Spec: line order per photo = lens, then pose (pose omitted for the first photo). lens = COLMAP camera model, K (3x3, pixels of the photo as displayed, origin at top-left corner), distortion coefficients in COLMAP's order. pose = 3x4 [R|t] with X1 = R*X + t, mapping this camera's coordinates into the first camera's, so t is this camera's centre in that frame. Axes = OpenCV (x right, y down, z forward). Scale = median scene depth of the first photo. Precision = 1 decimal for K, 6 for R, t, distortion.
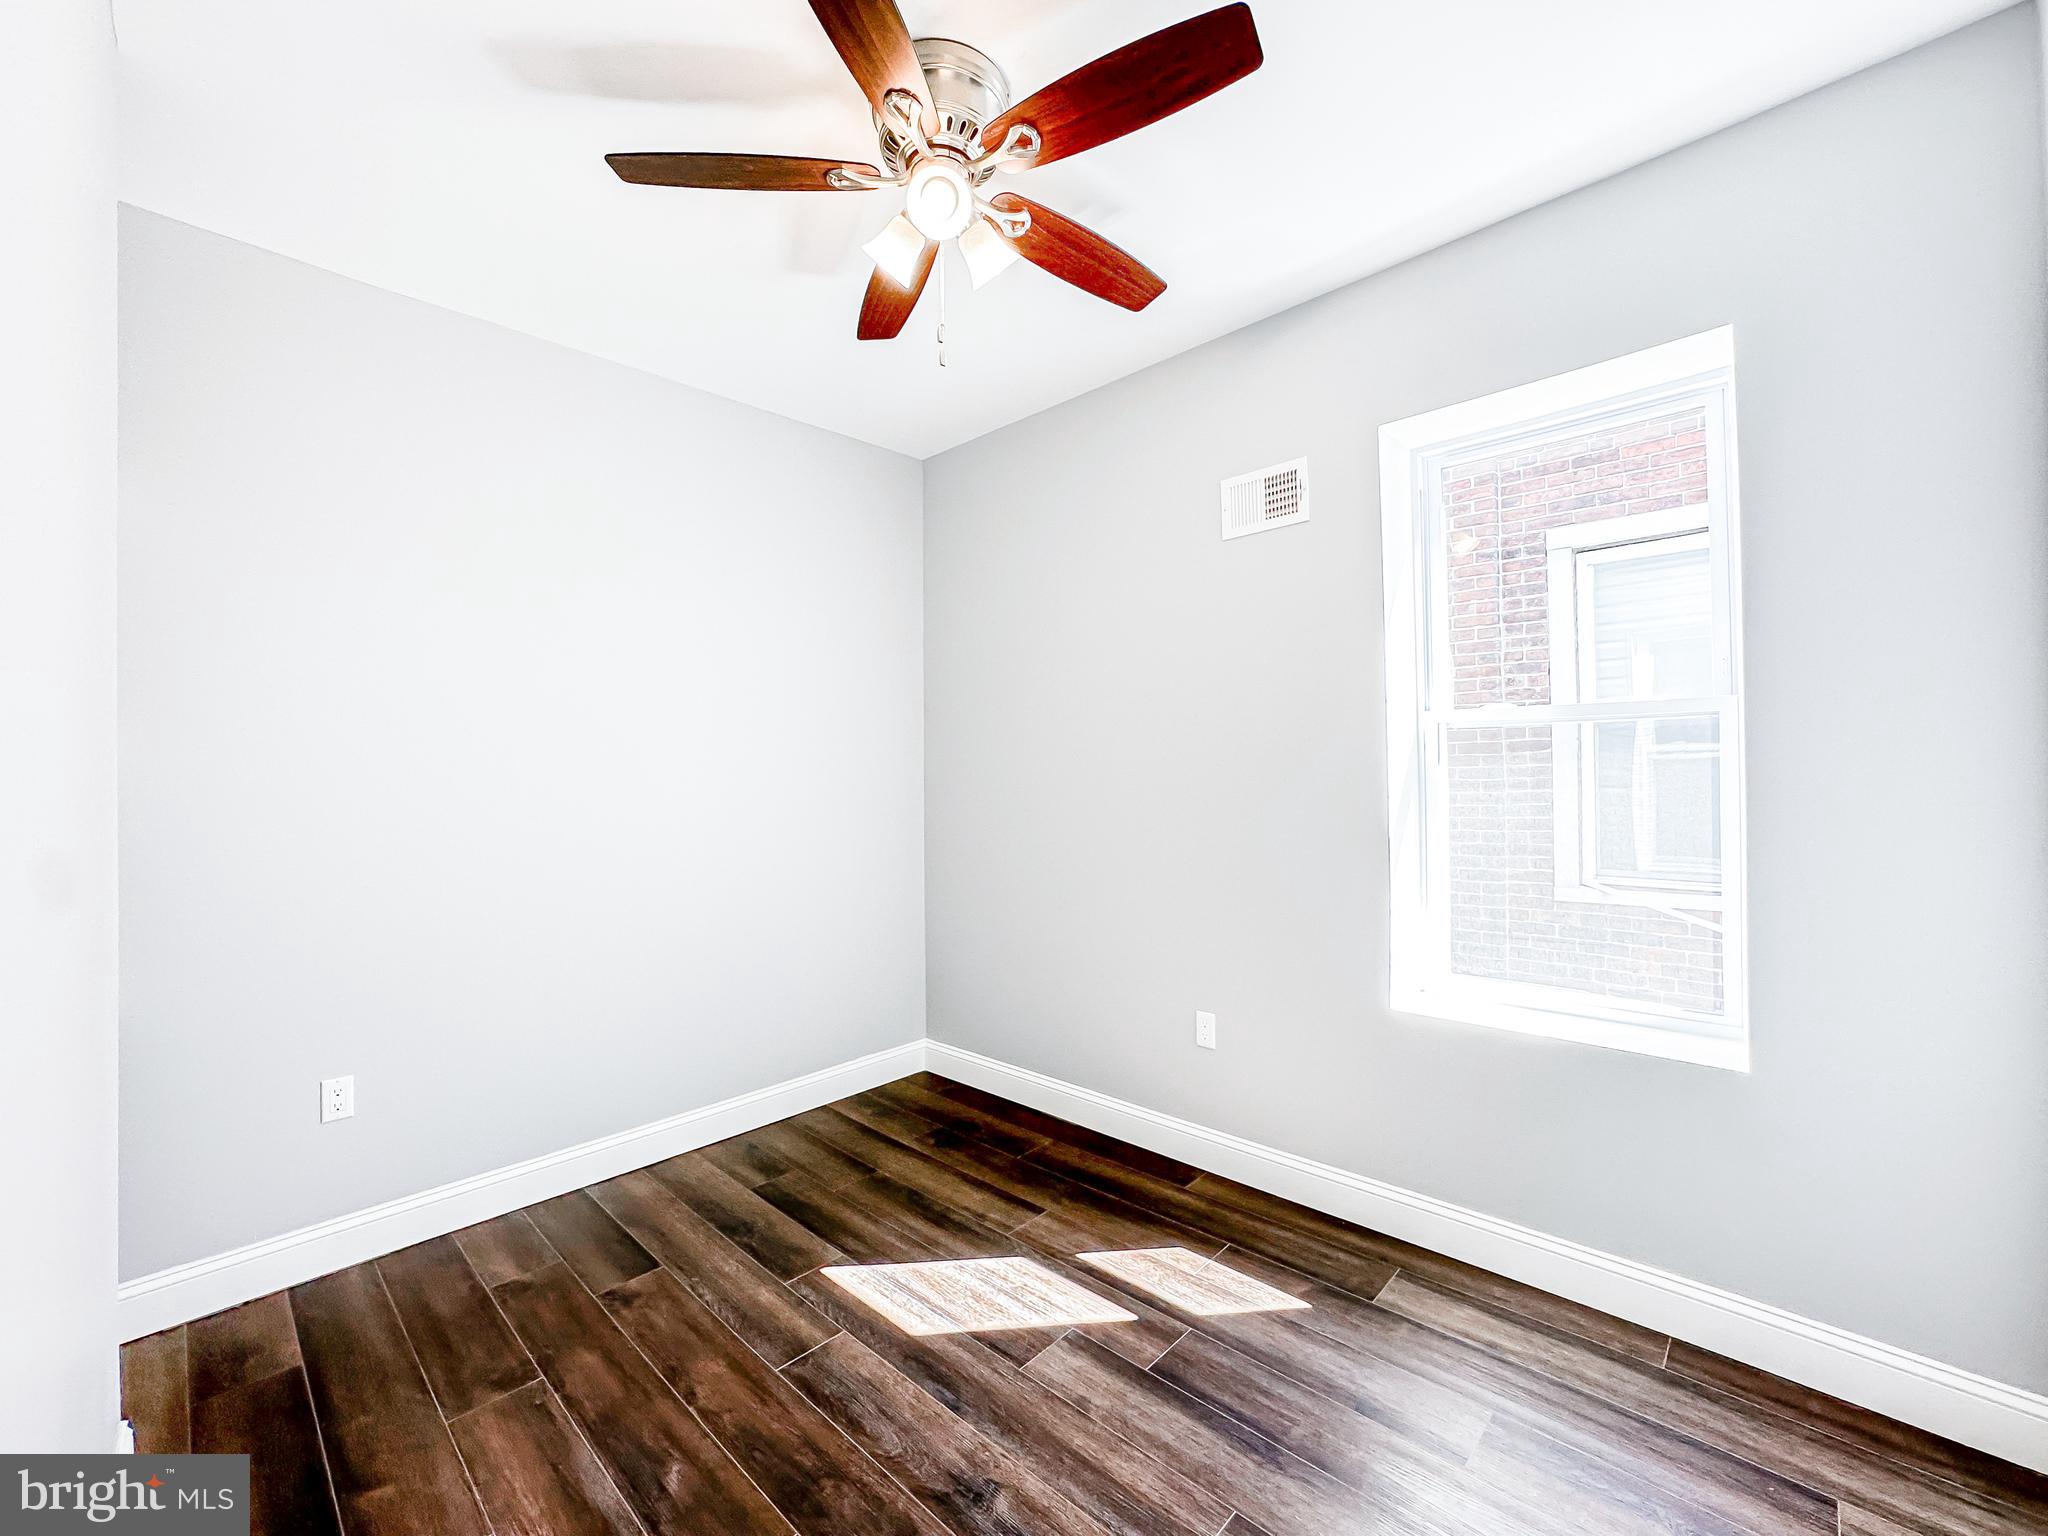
lens RADIAL K [[838.8, 0, 1023.9], [0, 838.8, 759.6], [0, 0, 1]] dist [-0.008529, 0.002091]
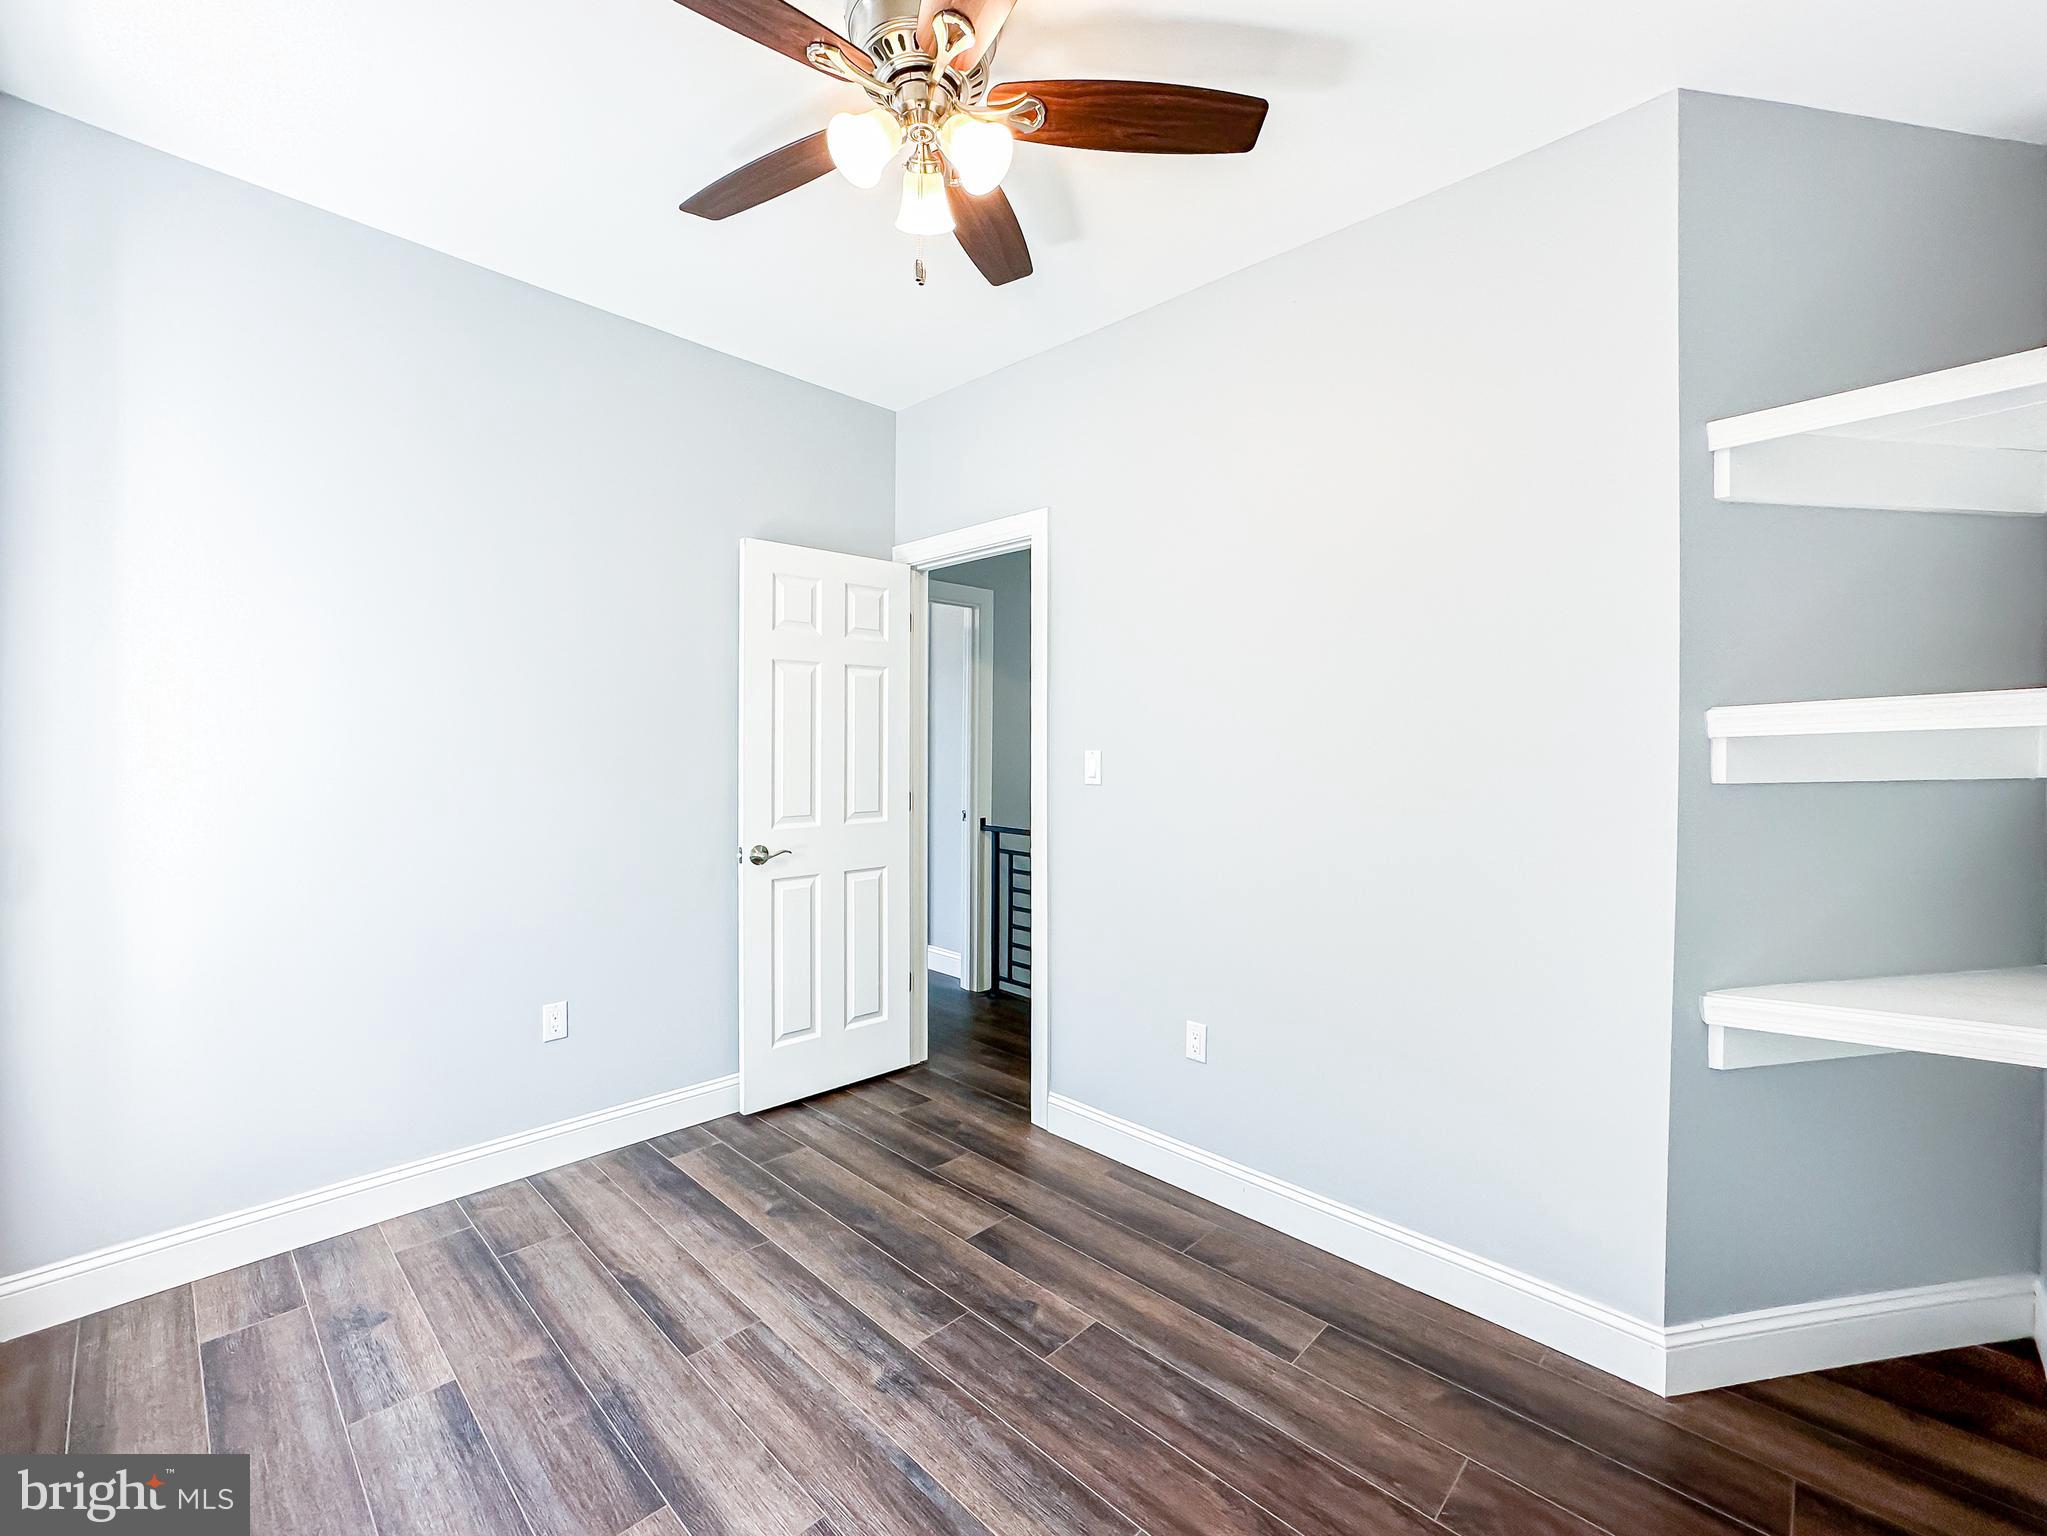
lens RADIAL K [[838.4, 0, 1023.1], [0, 838.4, 761.7], [0, 0, 1]] dist [-0.008529, 0.002091]
pose [[-0.999986, 0.004569, -0.002737, -0.213923], [0.004550, 0.999966, 0.006939, 0.022795], [0.002769, 0.006927, -0.999972, 1.986388]]
